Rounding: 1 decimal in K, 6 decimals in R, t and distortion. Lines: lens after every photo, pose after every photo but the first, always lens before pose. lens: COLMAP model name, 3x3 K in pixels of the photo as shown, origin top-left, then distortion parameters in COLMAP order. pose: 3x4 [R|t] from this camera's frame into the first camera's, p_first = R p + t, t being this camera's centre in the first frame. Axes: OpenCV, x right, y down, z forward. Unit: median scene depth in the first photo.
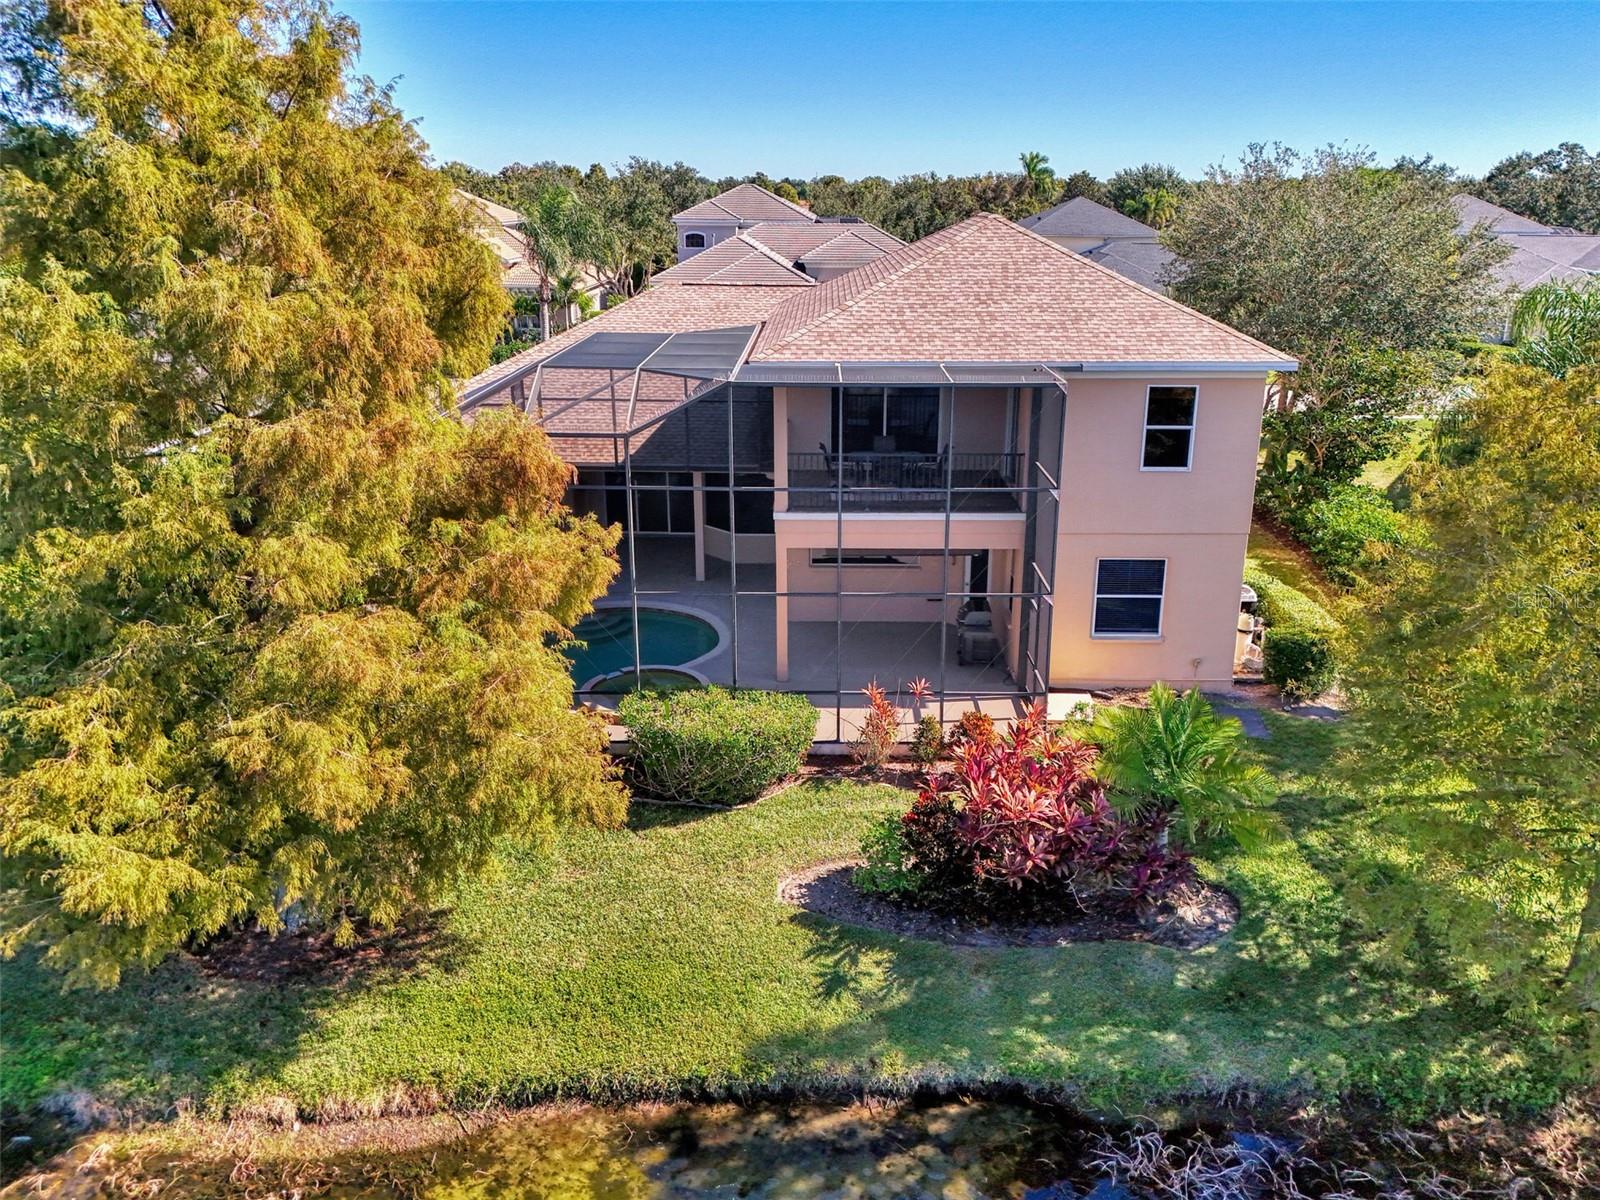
lens RADIAL K [[1119.1, 0, 798.4], [0, 1119.1, 474.1], [0, 0, 1]] dist [0.002208, -0.007288]
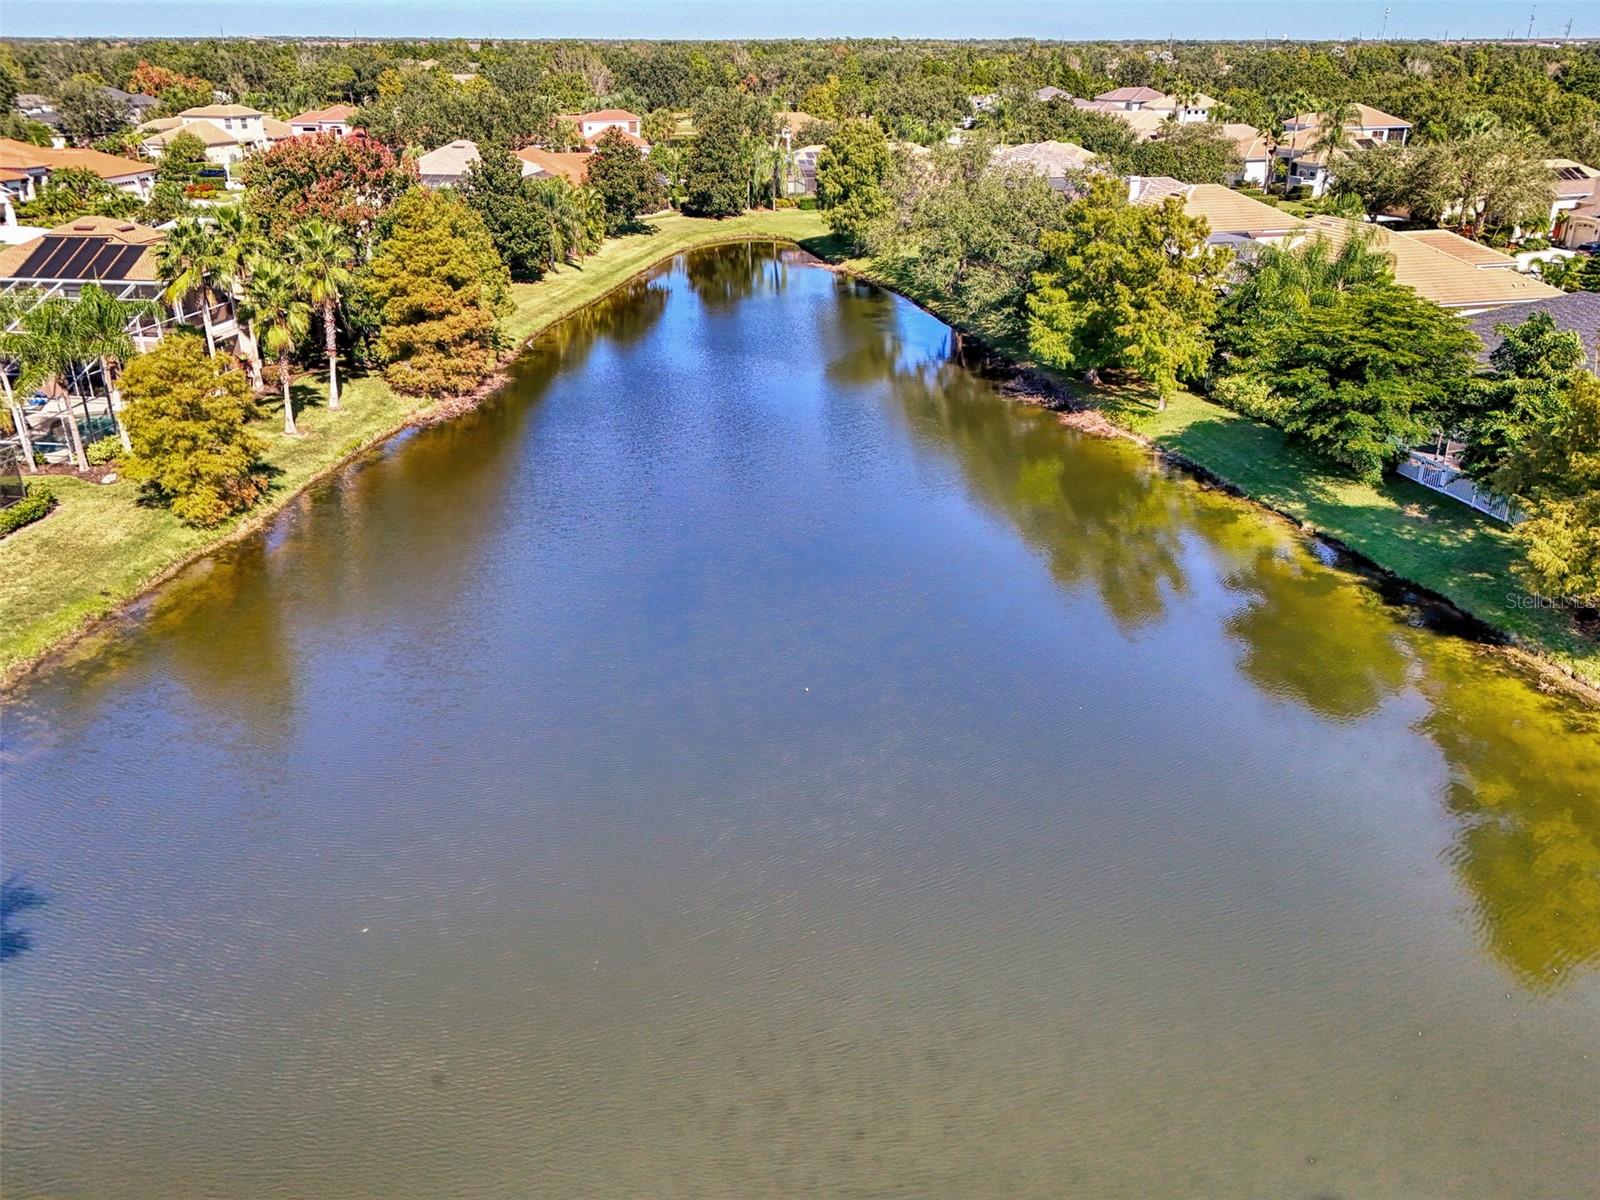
lens RADIAL K [[1030.3, 0, 811.4], [0, 1030.3, 571.2], [0, 0, 1]] dist [0.061493, -0.000057]
pose [[0.157169, 0.392069, -0.906410, 1.352039], [-0.187154, 0.913010, 0.362472, -0.238525], [0.969676, 0.112669, 0.216874, -1.263766]]
